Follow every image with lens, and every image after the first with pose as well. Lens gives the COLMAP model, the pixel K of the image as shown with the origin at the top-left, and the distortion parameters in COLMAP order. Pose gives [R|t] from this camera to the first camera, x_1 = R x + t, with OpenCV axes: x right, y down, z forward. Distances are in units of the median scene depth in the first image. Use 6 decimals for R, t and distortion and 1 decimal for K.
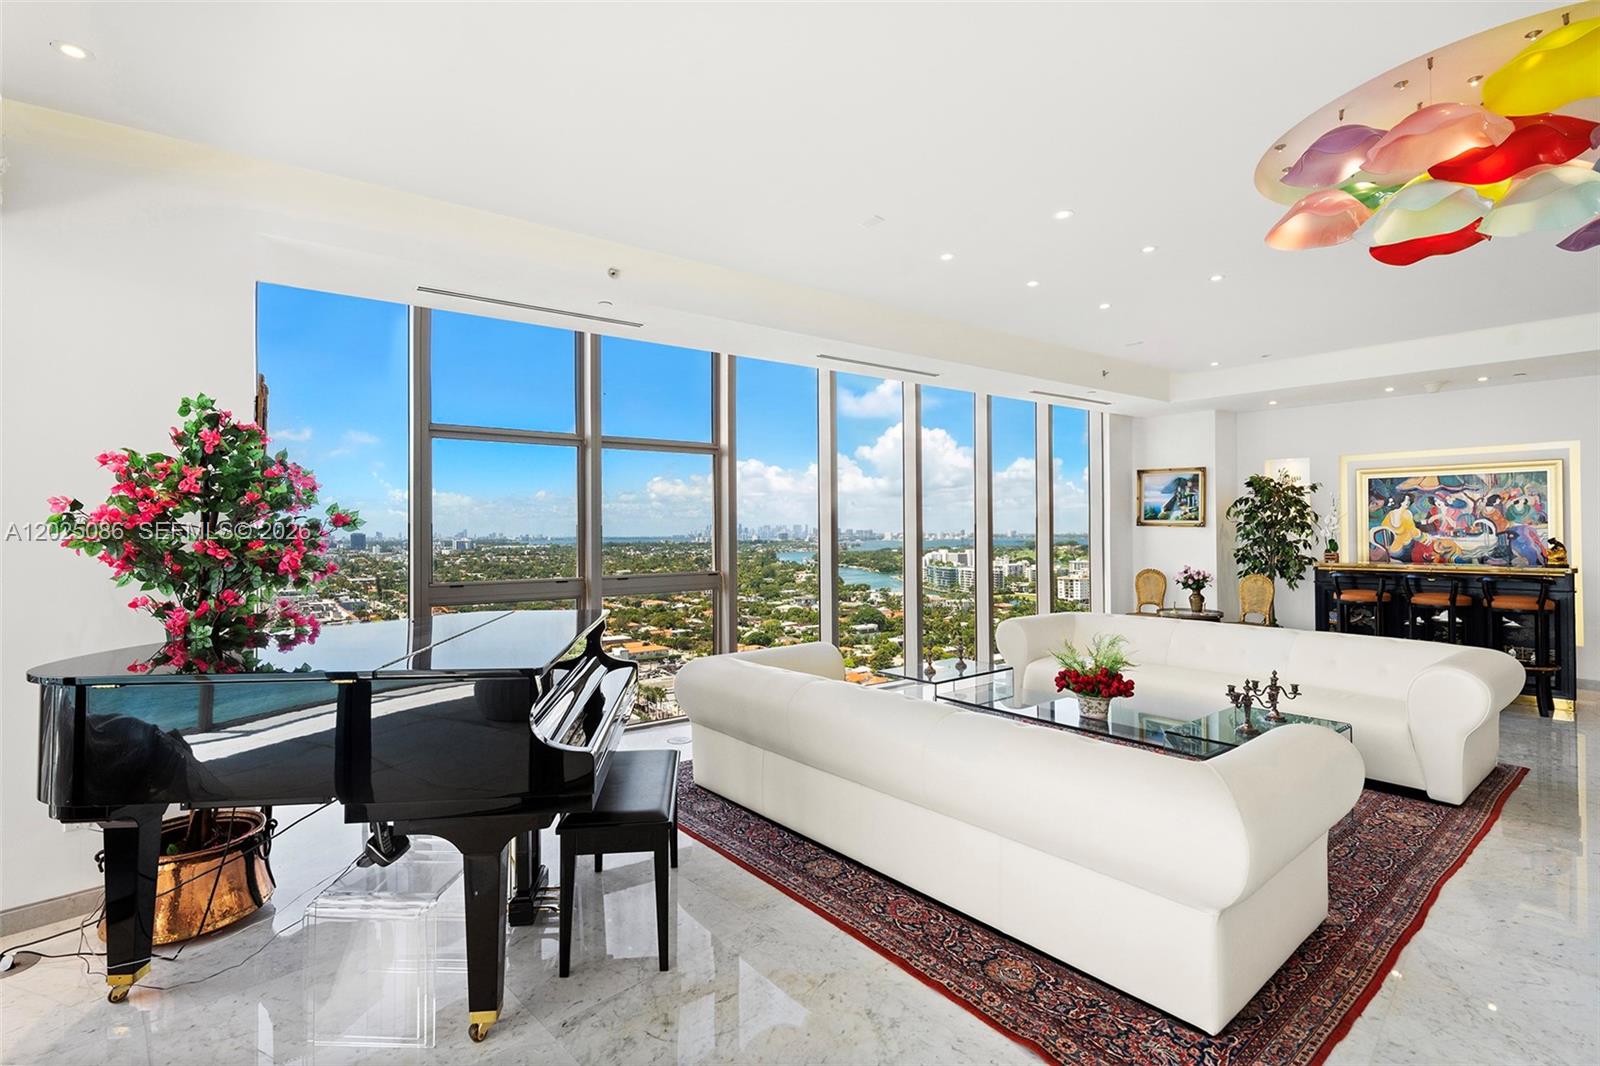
lens RADIAL K [[744.4, 0, 787.5], [0, 744.4, 529.3], [0, 0, 1]] dist [0.000881, -0.000085]
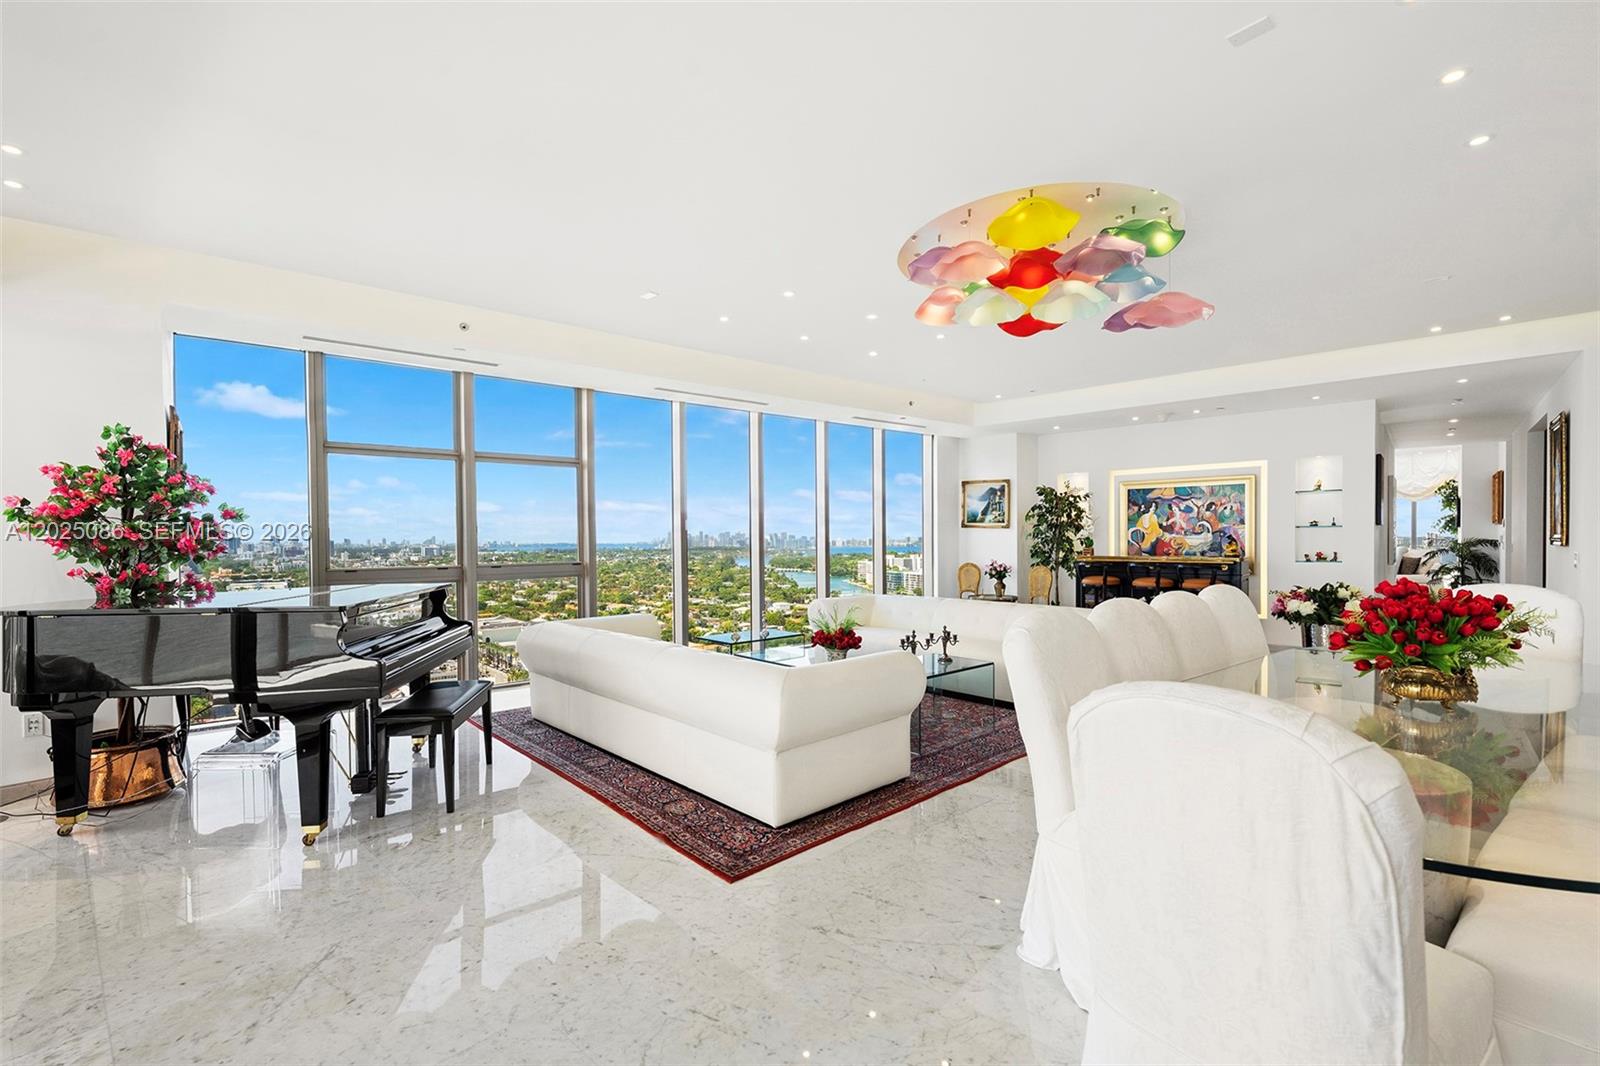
lens RADIAL K [[699.9, 0, 791.1], [0, 699.9, 554.9], [0, 0, 1]] dist [0.000397, -0.000113]
pose [[0.998045, -0.001830, 0.062467, 0.141819], [0.000176, 0.999650, 0.026463, 0.011172], [-0.062494, -0.026401, 0.997696, -0.143681]]
